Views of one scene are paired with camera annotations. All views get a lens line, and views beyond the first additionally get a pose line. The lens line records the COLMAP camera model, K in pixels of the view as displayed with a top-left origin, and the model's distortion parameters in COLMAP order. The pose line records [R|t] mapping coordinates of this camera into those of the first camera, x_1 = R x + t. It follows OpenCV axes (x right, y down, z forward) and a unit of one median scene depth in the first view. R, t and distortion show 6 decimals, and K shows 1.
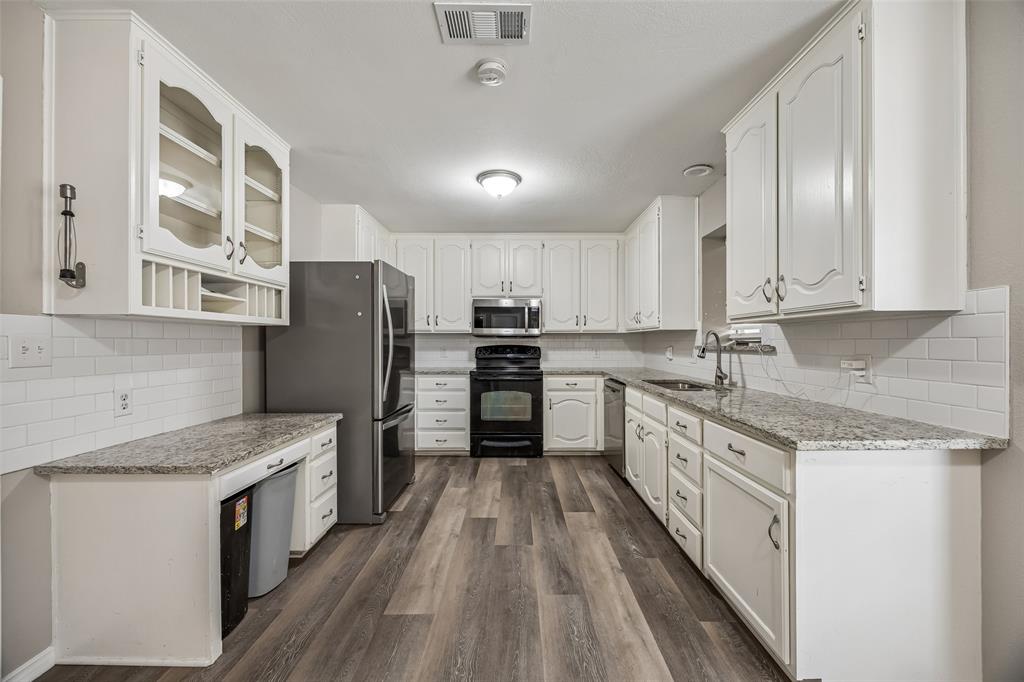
lens RADIAL K [[393.0, 0, 516.3], [0, 393.0, 345.2], [0, 0, 1]] dist [-0.006659, 0.000883]
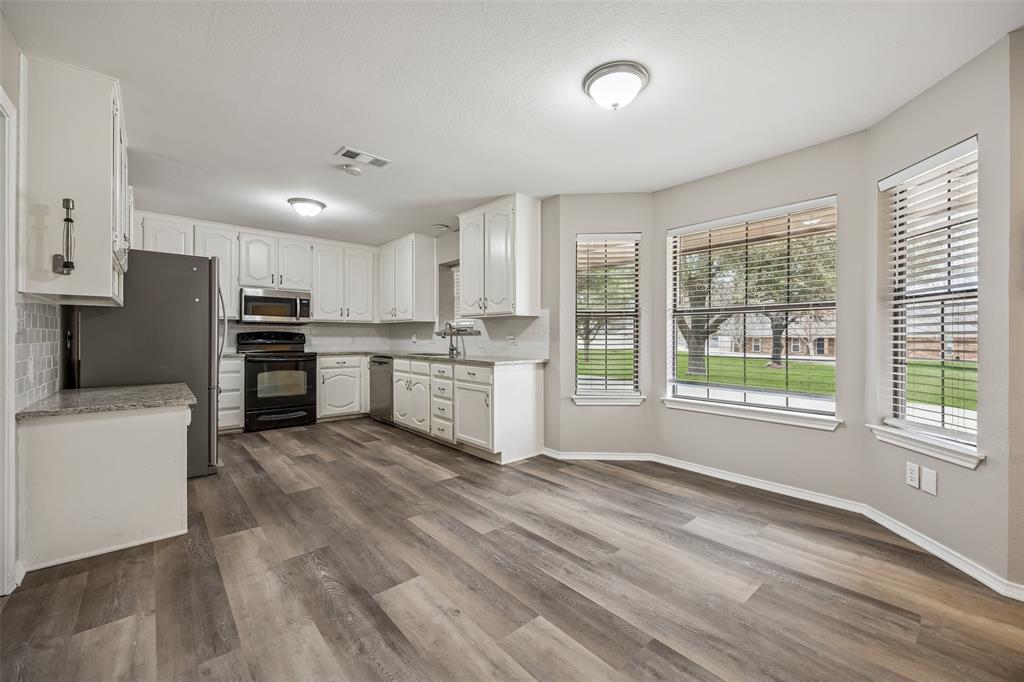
lens RADIAL K [[393.0, 0, 513.7], [0, 393.0, 338.7], [0, 0, 1]] dist [-0.006659, 0.000883]
pose [[0.755499, 0.000090, 0.655149, -0.353169], [-0.000229, 1.000000, 0.000127, 0.029271], [-0.655149, -0.000246, 0.755499, -0.418425]]
